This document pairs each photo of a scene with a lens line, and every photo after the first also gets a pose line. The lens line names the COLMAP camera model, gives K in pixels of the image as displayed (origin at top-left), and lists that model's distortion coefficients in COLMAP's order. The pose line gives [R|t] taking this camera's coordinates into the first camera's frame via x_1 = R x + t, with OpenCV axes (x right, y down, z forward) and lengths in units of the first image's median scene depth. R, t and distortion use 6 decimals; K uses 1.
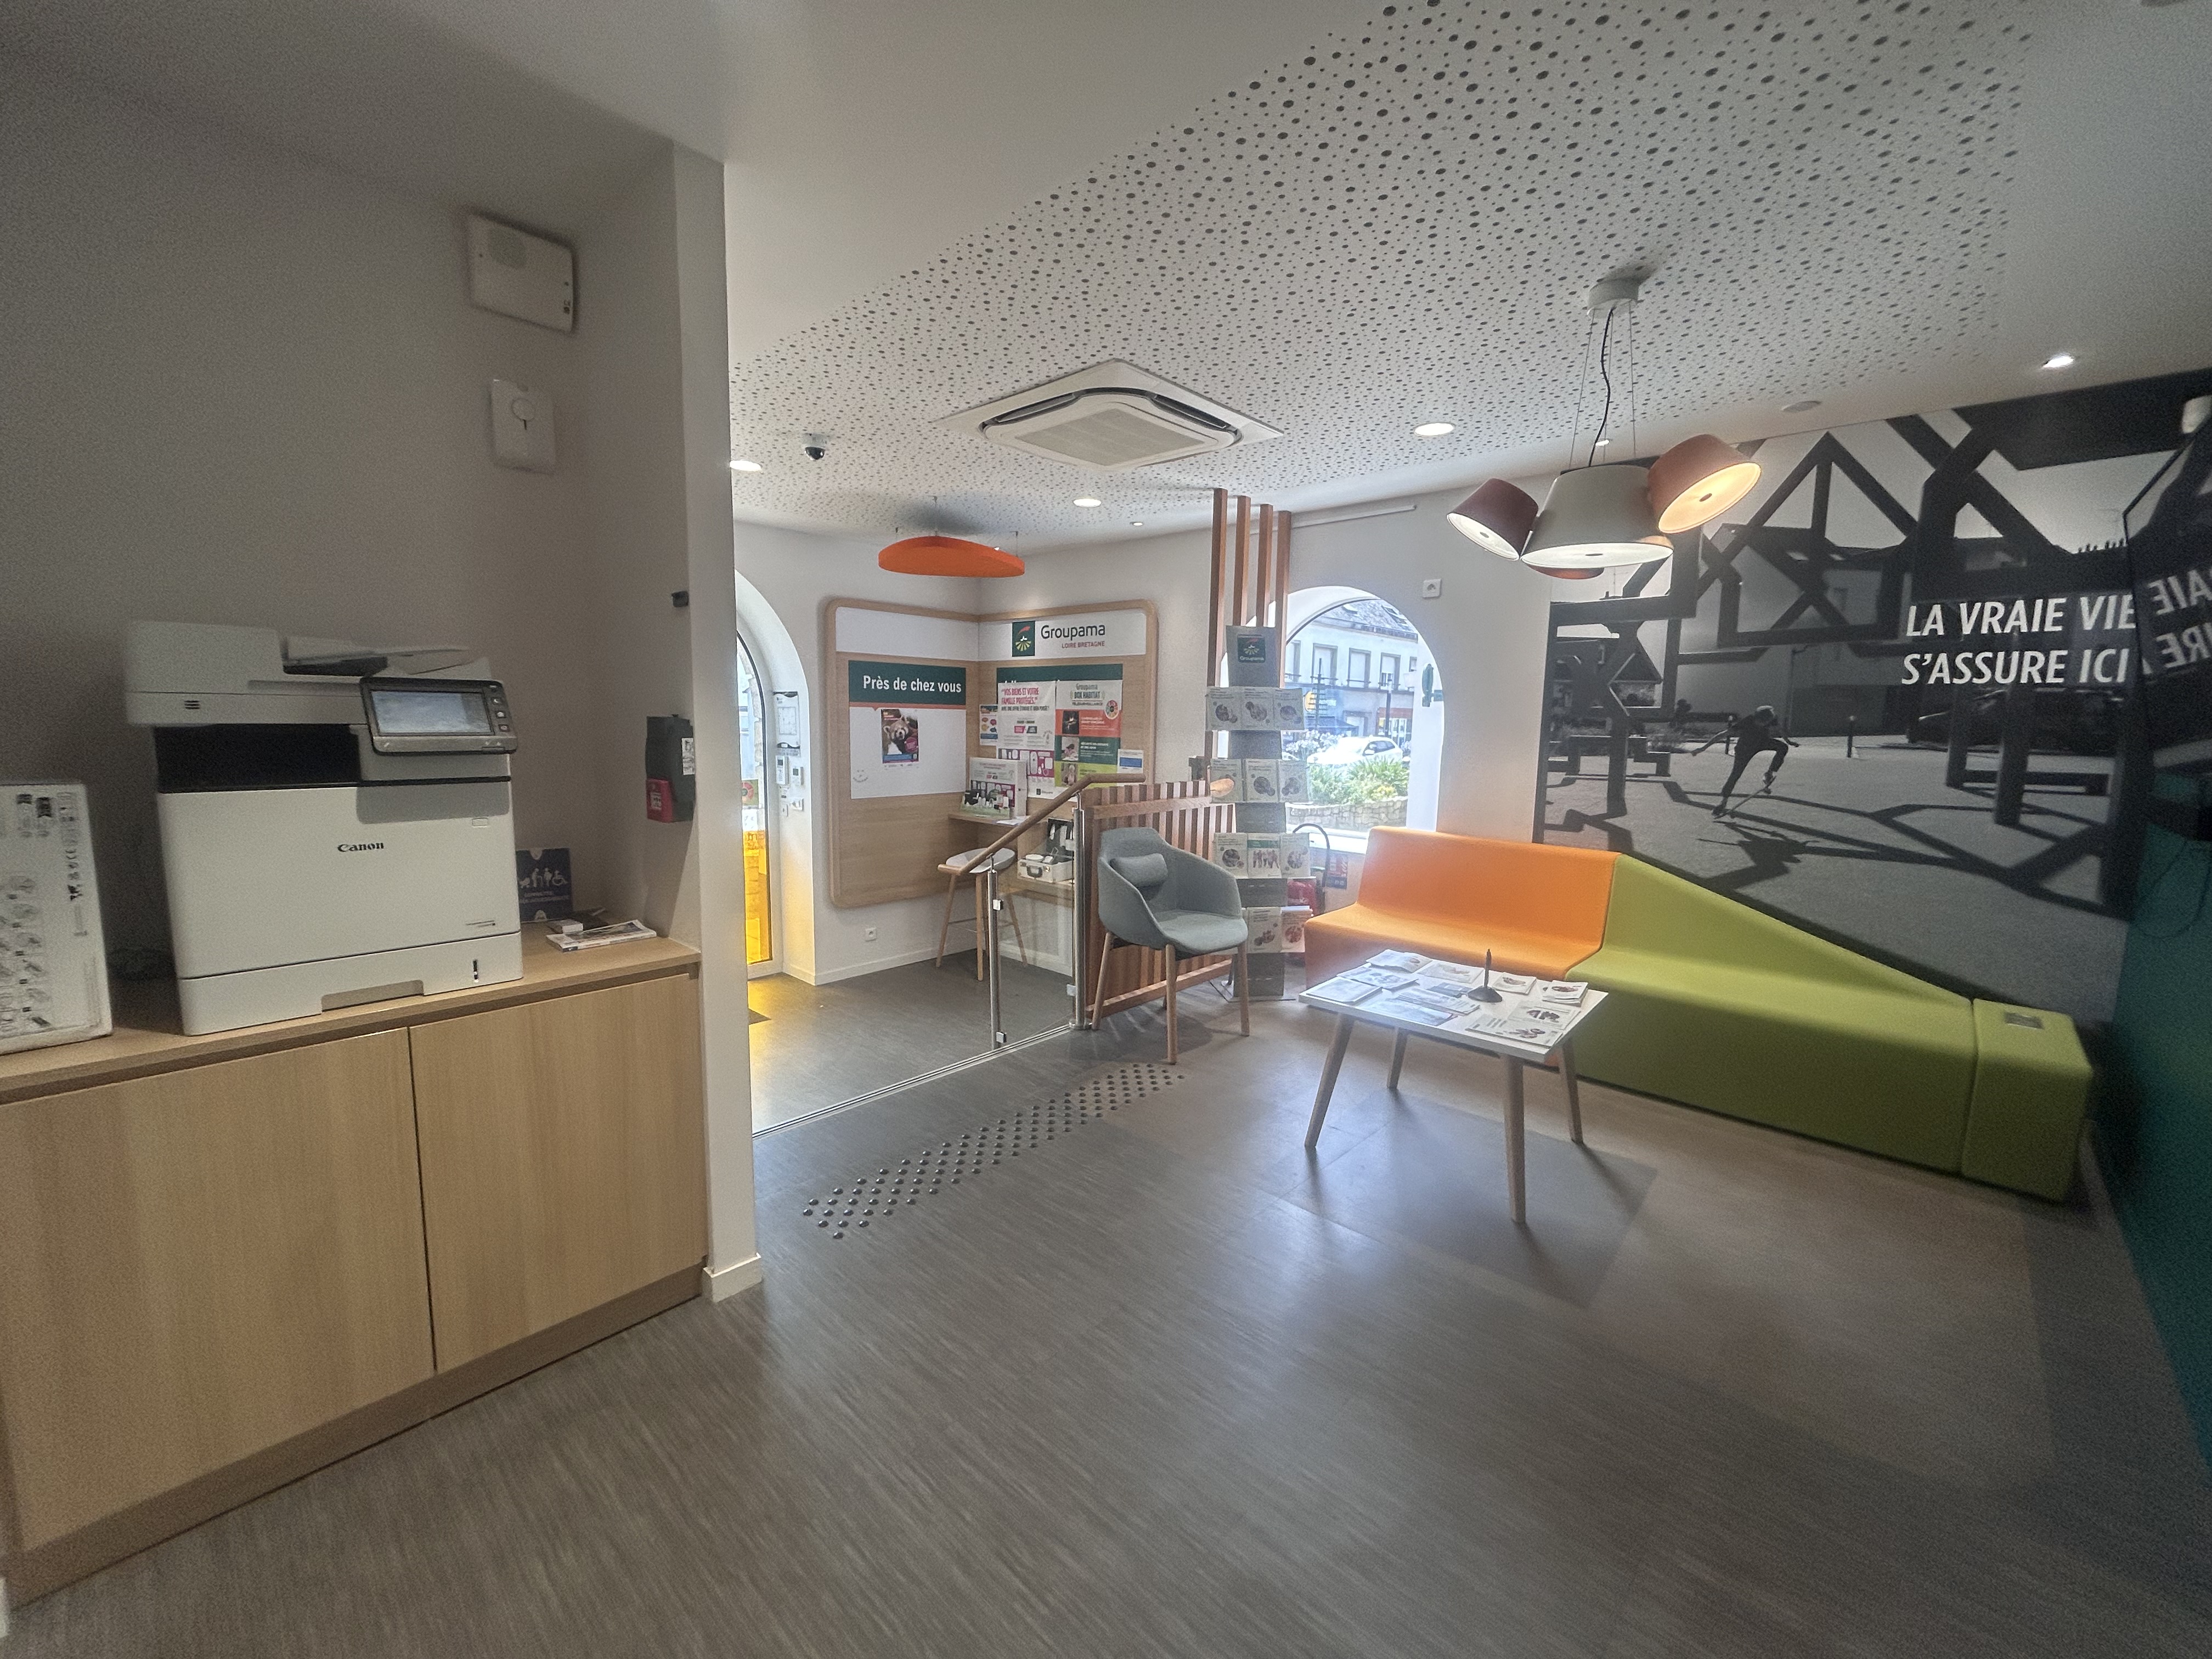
lens RADIAL K [[893.3, 0, 1101.9], [0, 893.3, 826.4], [0, 0, 1]] dist [0.001798, 0.000136]
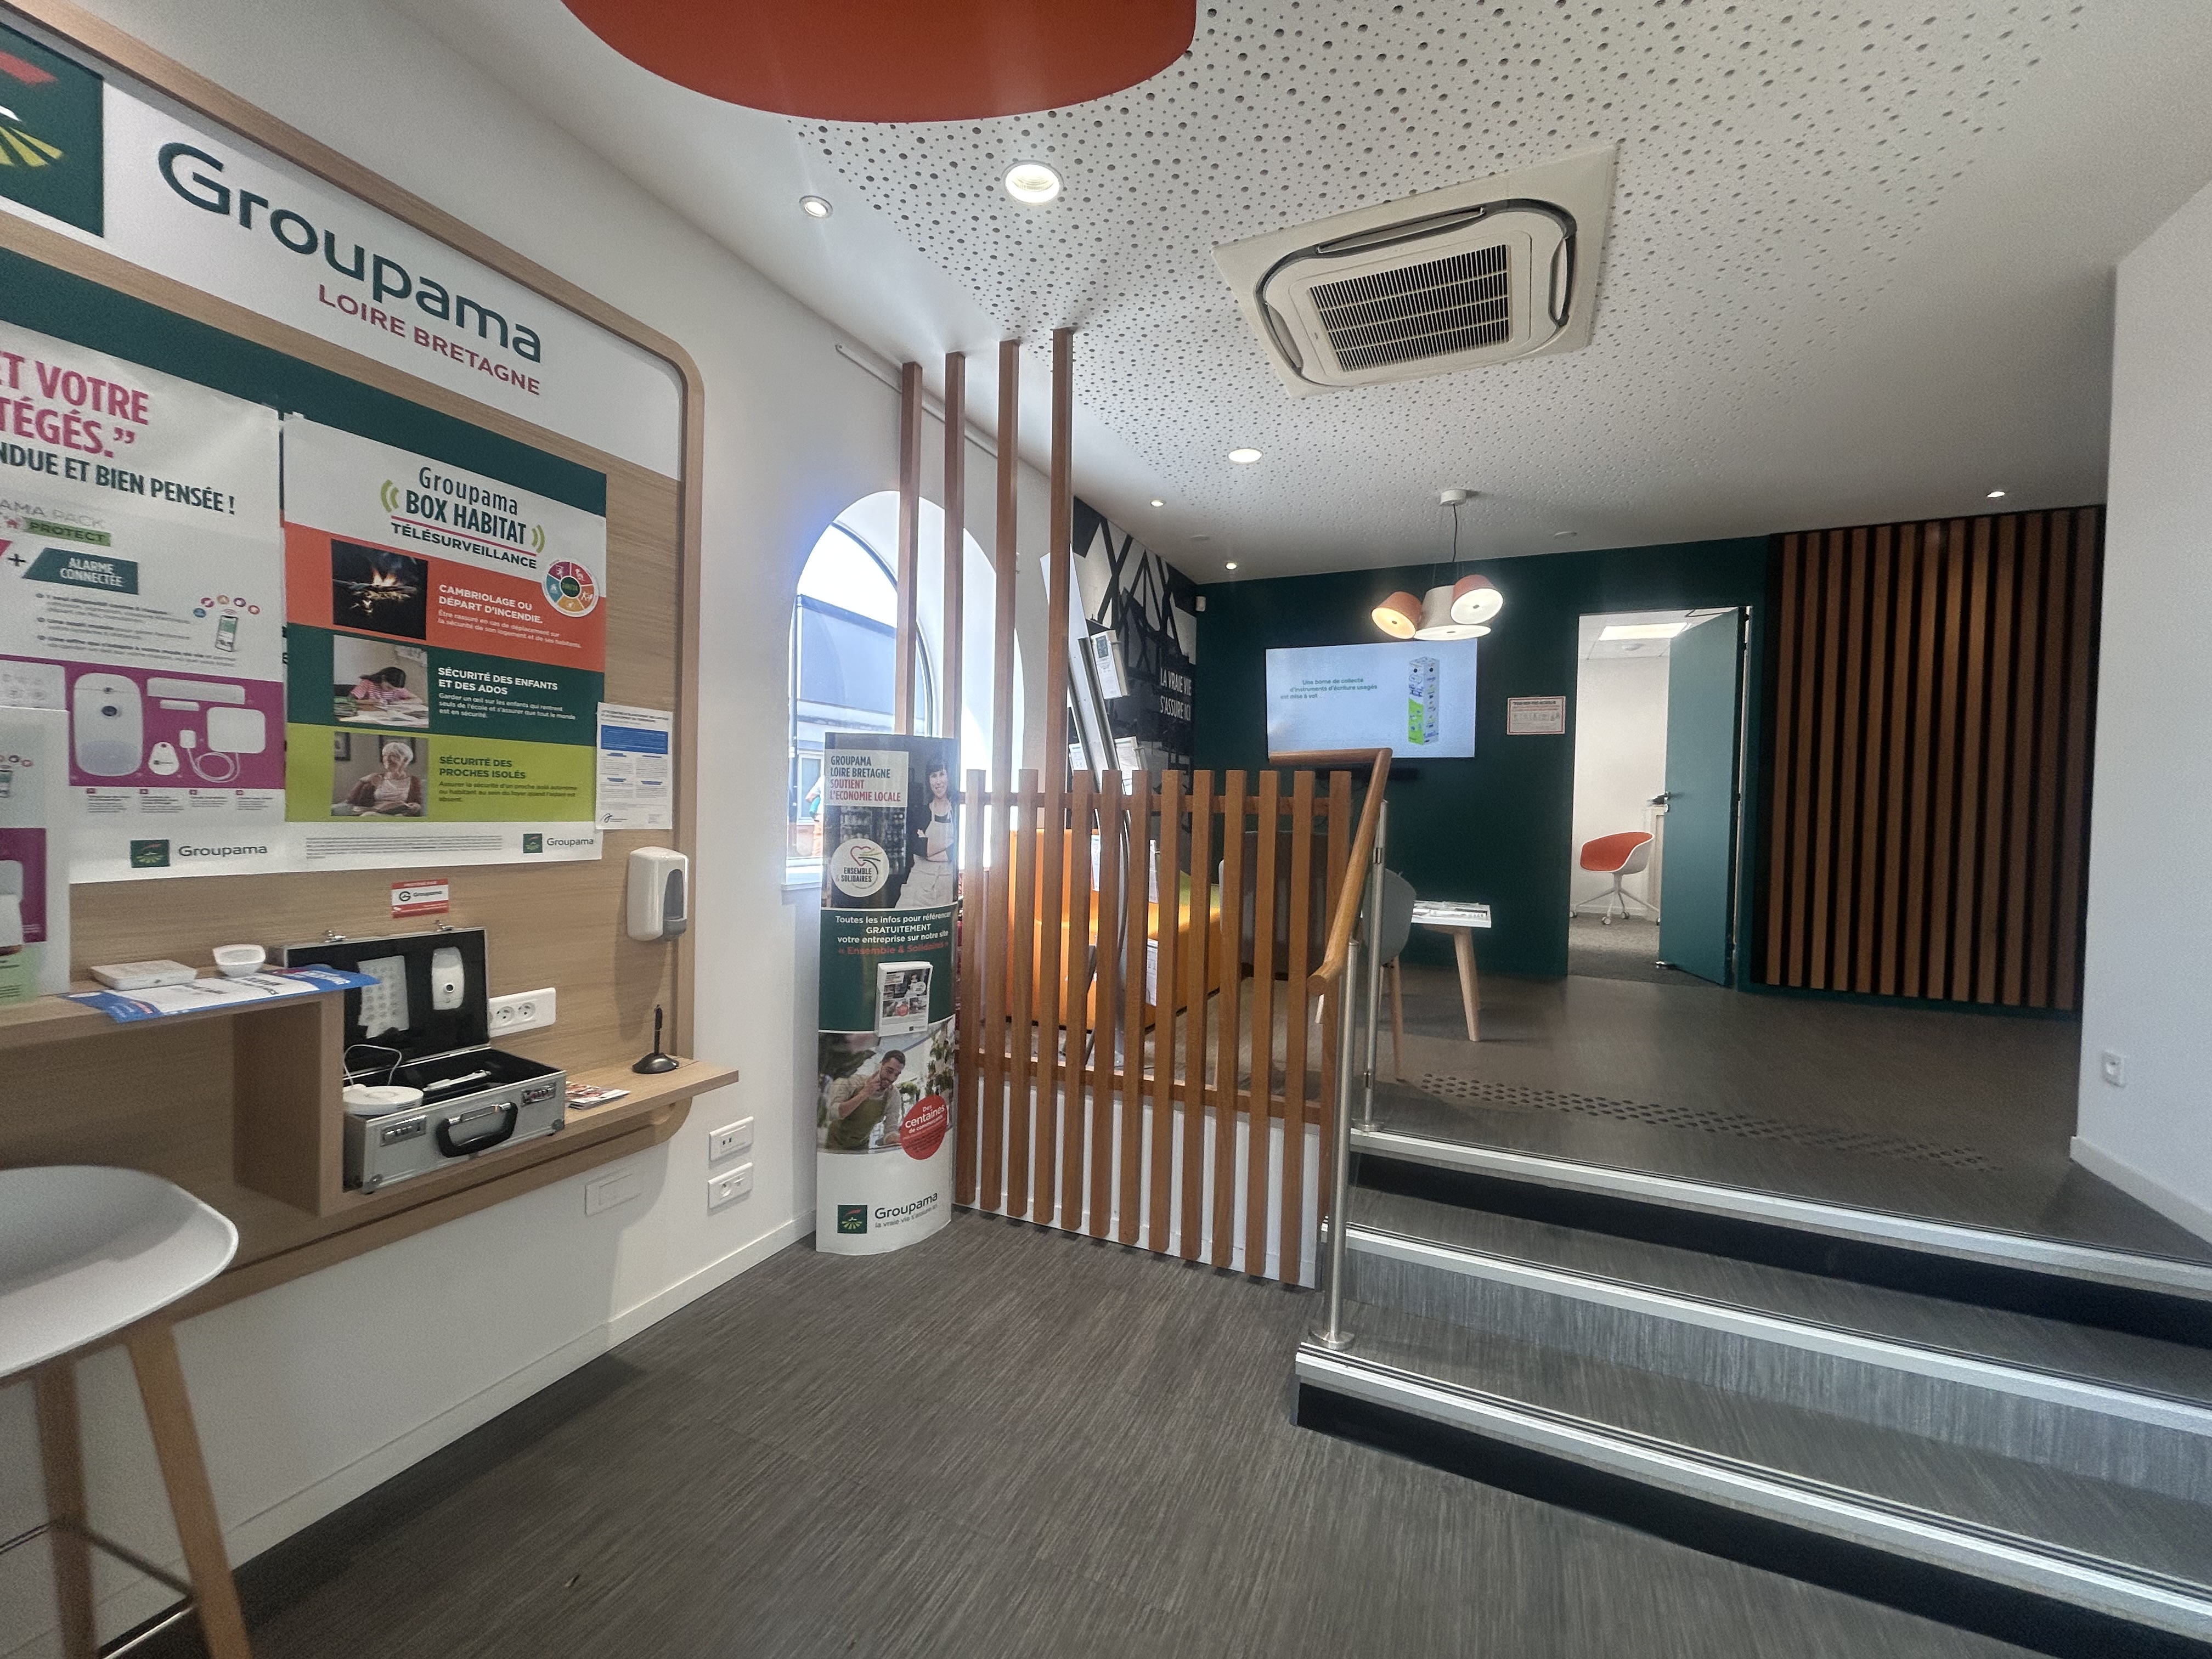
lens RADIAL K [[893.3, 0, 1103.6], [0, 893.3, 829.3], [0, 0, 1]] dist [0.001798, 0.000136]
pose [[-0.310418, -0.050846, 0.949239, -0.382467], [0.084965, 0.993088, 0.080980, -0.044936], [-0.946795, 0.105789, -0.303952, 0.883463]]
